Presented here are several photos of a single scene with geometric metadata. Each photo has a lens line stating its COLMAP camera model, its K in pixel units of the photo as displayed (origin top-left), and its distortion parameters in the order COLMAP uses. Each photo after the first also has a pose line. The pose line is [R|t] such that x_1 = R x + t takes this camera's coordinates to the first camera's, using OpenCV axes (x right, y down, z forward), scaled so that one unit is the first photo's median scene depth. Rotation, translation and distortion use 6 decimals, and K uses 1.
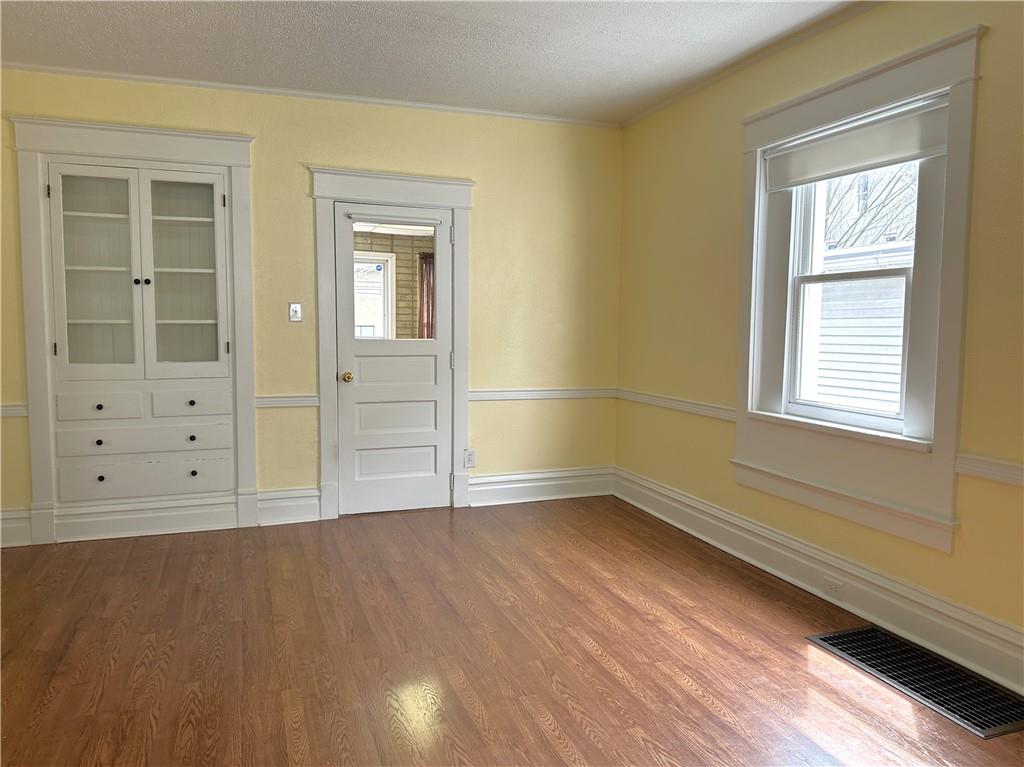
lens RADIAL K [[732.0, 0, 512.0], [0, 732.0, 383.5], [0, 0, 1]] dist [-0.007891, -0.009745]
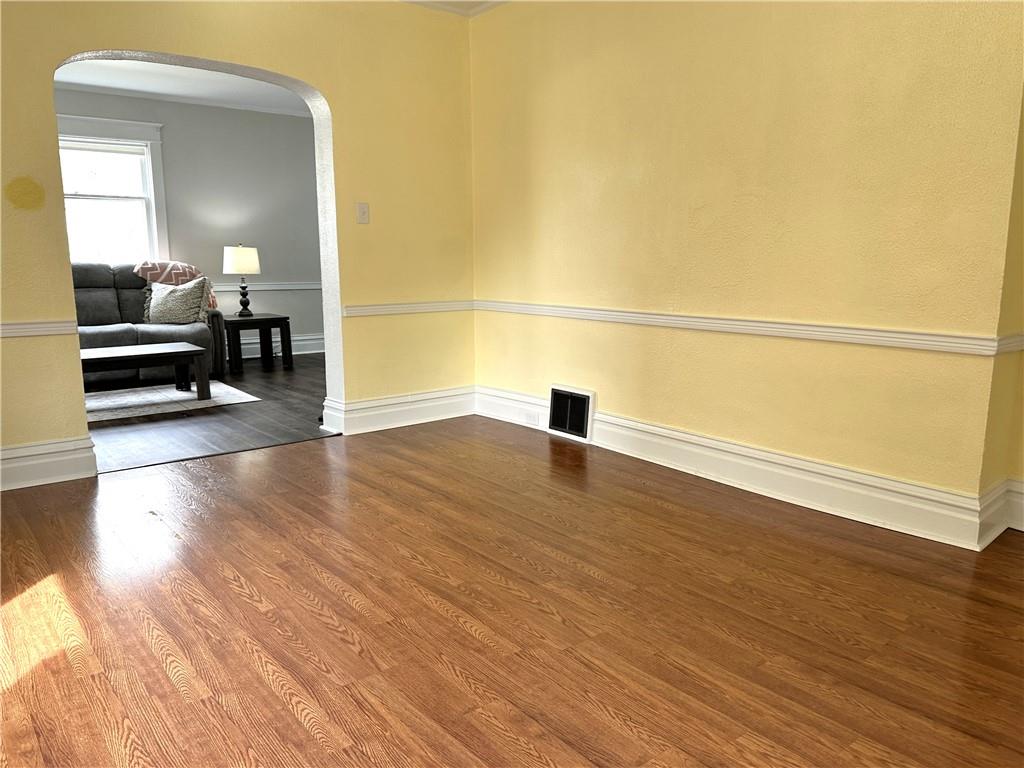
lens RADIAL K [[732.0, 0, 512.0], [0, 732.0, 384.0], [0, 0, 1]] dist [-0.007891, -0.009745]
pose [[-0.940540, 0.048781, -0.336163, 0.157910], [-0.039675, 0.967086, 0.251338, -0.080390], [0.337359, 0.249731, -0.907647, 1.758438]]
